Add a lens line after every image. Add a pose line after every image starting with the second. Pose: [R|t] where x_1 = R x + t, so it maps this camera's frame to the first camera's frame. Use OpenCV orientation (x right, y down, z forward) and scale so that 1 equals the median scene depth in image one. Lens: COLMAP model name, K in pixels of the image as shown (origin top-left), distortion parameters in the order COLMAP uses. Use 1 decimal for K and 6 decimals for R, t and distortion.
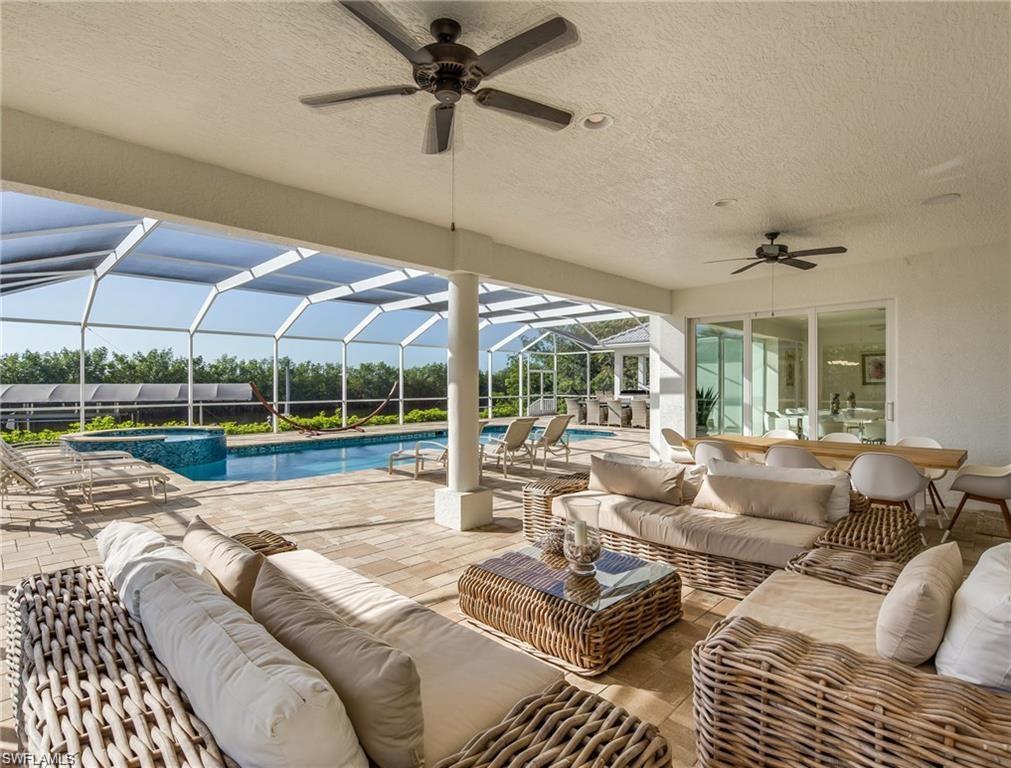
lens RADIAL K [[504.4, 0, 505.5], [0, 504.4, 384.0], [0, 0, 1]] dist [0.000917, 0.000001]
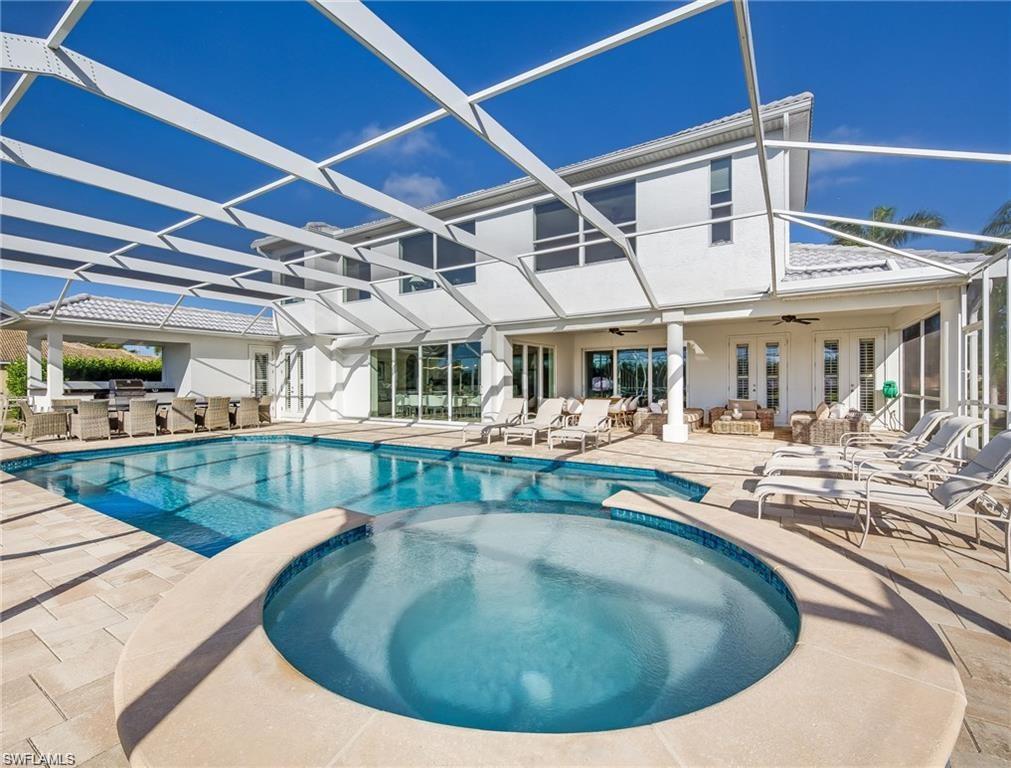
lens RADIAL K [[452.9, 0, 505.5], [0, 452.9, 384.0], [0, 0, 1]] dist [0.000749, 0.000648]
pose [[-0.191511, 0.006891, 0.981466, -0.406447], [0.002724, 0.999975, -0.006490, 0.011082], [-0.981487, 0.001431, -0.191525, 0.468279]]
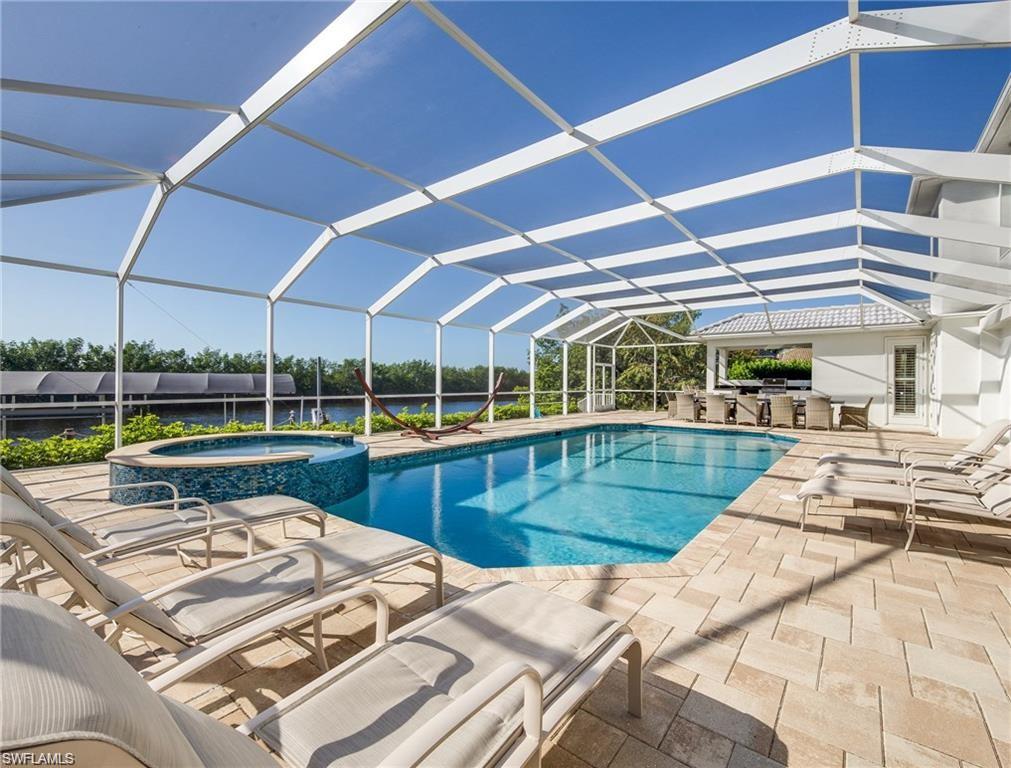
lens RADIAL K [[452.9, 0, 505.5], [0, 452.9, 384.0], [0, 0, 1]] dist [0.000749, 0.000648]
pose [[0.995278, 0.007715, 0.096763, -0.228853], [-0.008383, 0.999944, 0.006503, 0.007765], [-0.096707, -0.007283, 0.995286, 0.208426]]
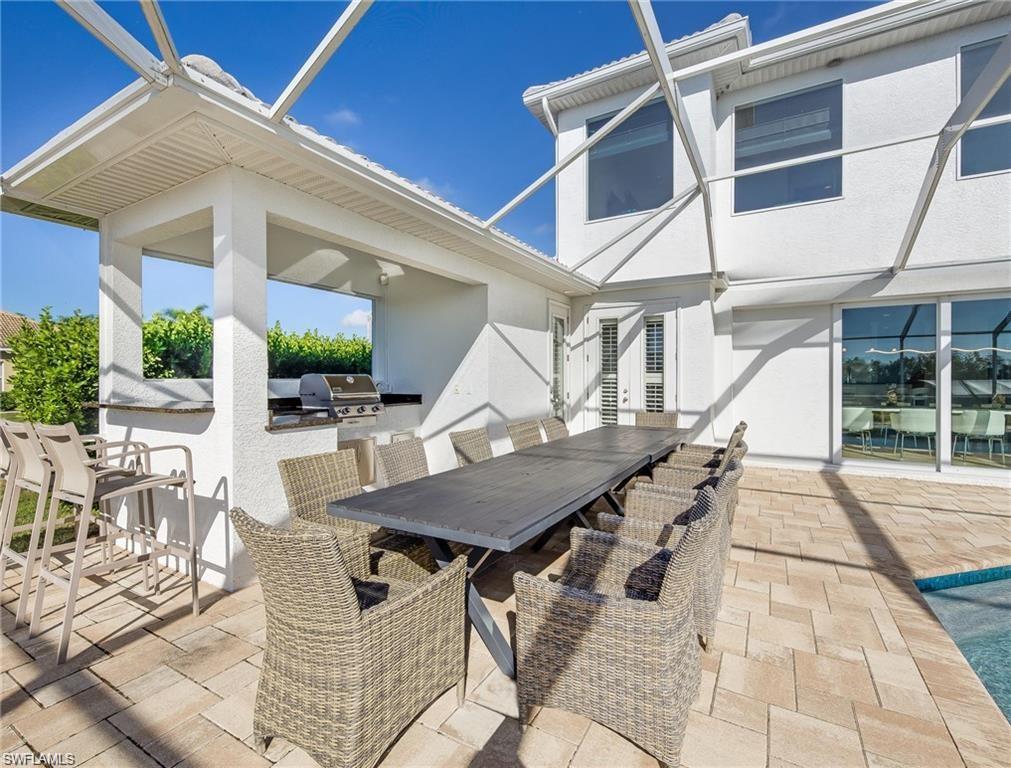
lens RADIAL K [[452.9, 0, 505.5], [0, 452.9, 384.0], [0, 0, 1]] dist [0.000749, 0.000648]
pose [[-0.233193, -0.004011, 0.972422, -0.007901], [0.001494, 0.999989, 0.004483, 0.004665], [-0.972429, 0.002498, -0.233184, 0.784311]]
